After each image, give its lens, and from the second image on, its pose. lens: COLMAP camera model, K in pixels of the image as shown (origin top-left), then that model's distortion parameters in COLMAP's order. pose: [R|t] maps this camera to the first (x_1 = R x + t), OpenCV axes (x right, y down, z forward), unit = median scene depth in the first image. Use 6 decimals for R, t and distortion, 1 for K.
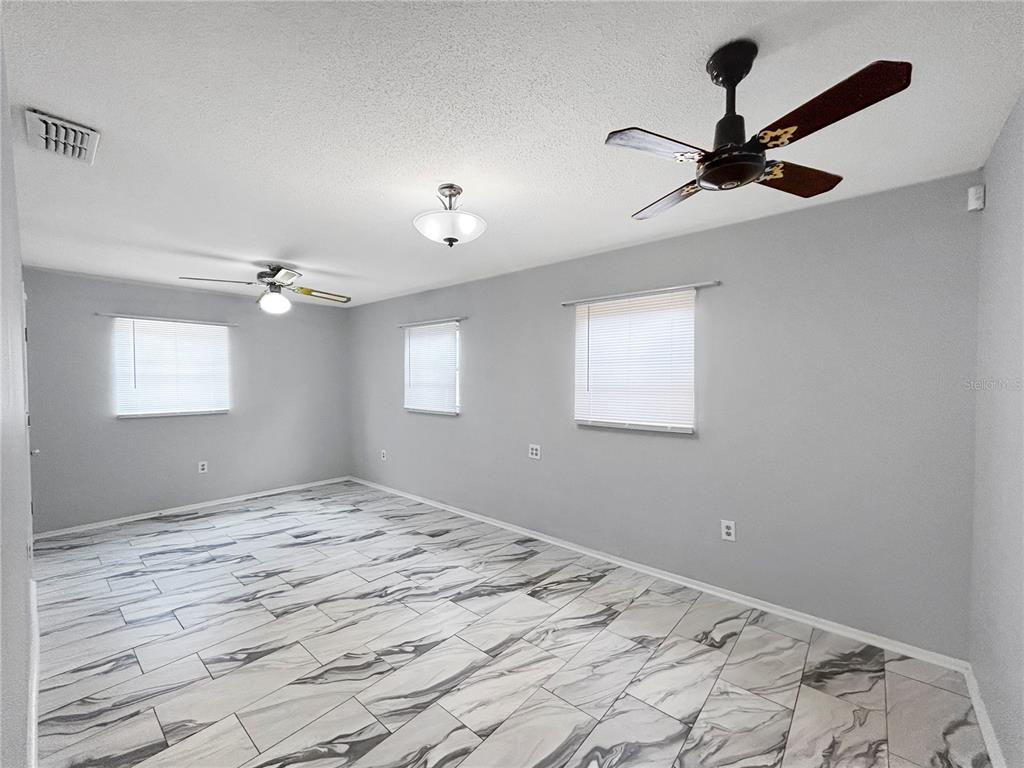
lens RADIAL K [[421.7, 0, 512.8], [0, 421.7, 390.5], [0, 0, 1]] dist [-0.001300, 0.000087]
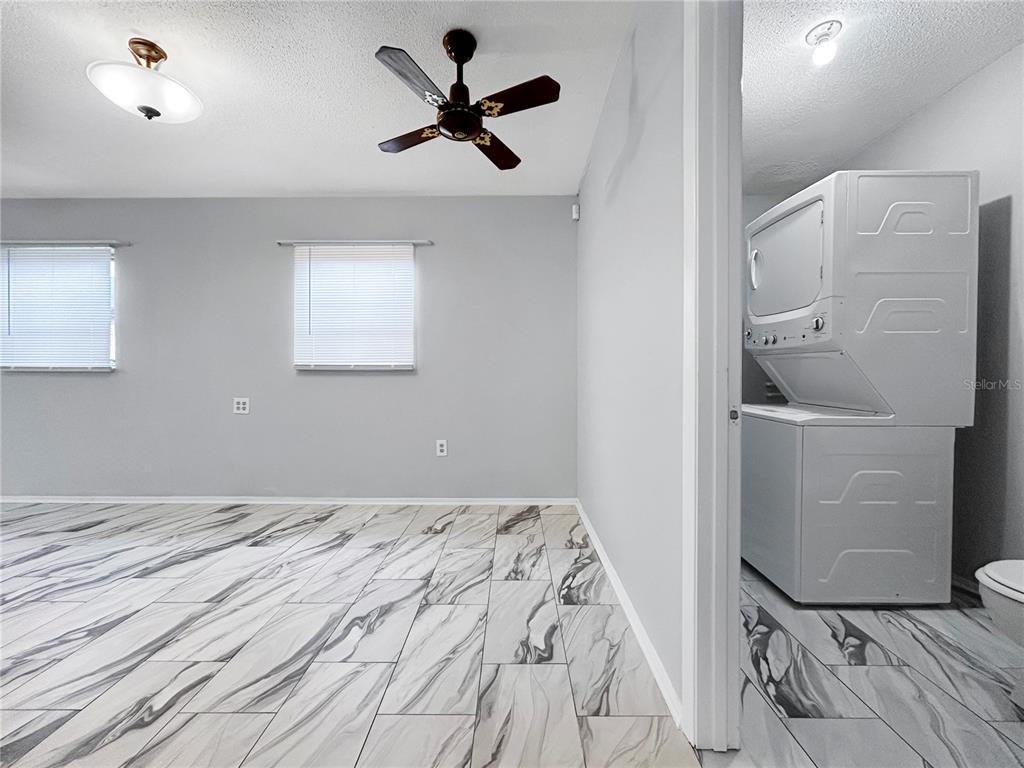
lens RADIAL K [[415.9, 0, 514.8], [0, 415.9, 379.7], [0, 0, 1]] dist [0.001417, 0.000257]
pose [[0.762097, -0.010835, 0.647373, -0.119795], [0.017629, 0.999837, -0.004018, 0.162515], [-0.647223, 0.014474, 0.762163, -0.067160]]
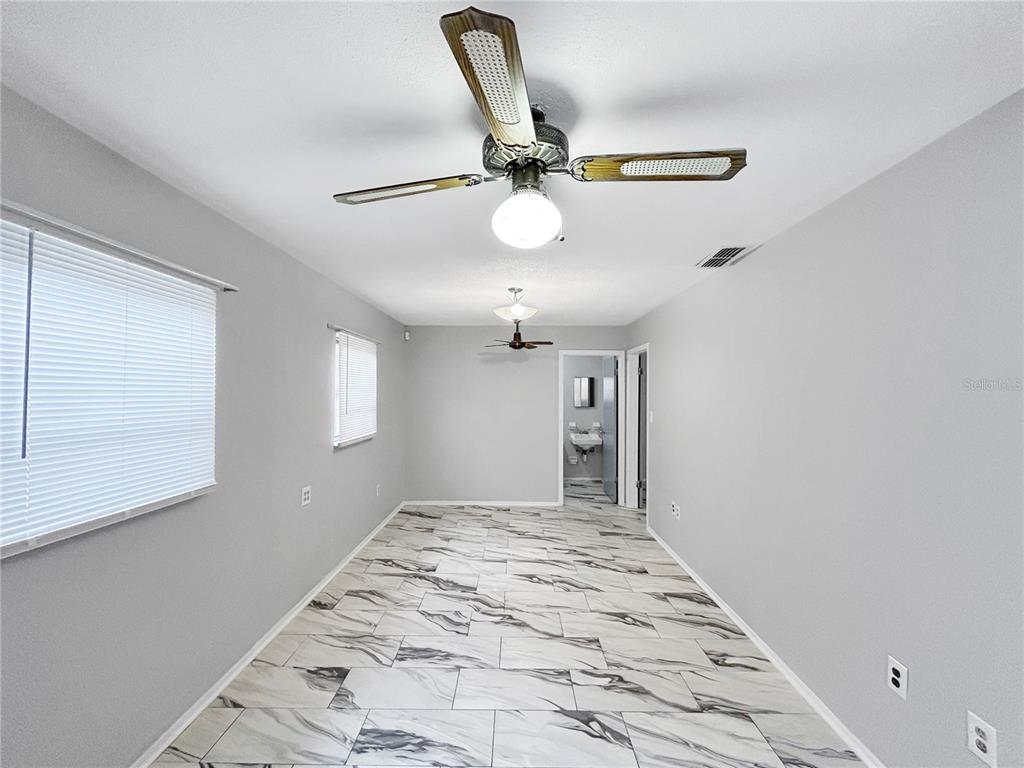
lens RADIAL K [[410.0, 0, 502.6], [0, 410.0, 371.0], [0, 0, 1]] dist [0.000126, 0.000293]
pose [[-0.627452, 0.036175, 0.777814, -1.276507], [0.013847, 0.999281, -0.035305, -0.096497], [-0.778532, -0.011382, -0.627502, 1.904219]]
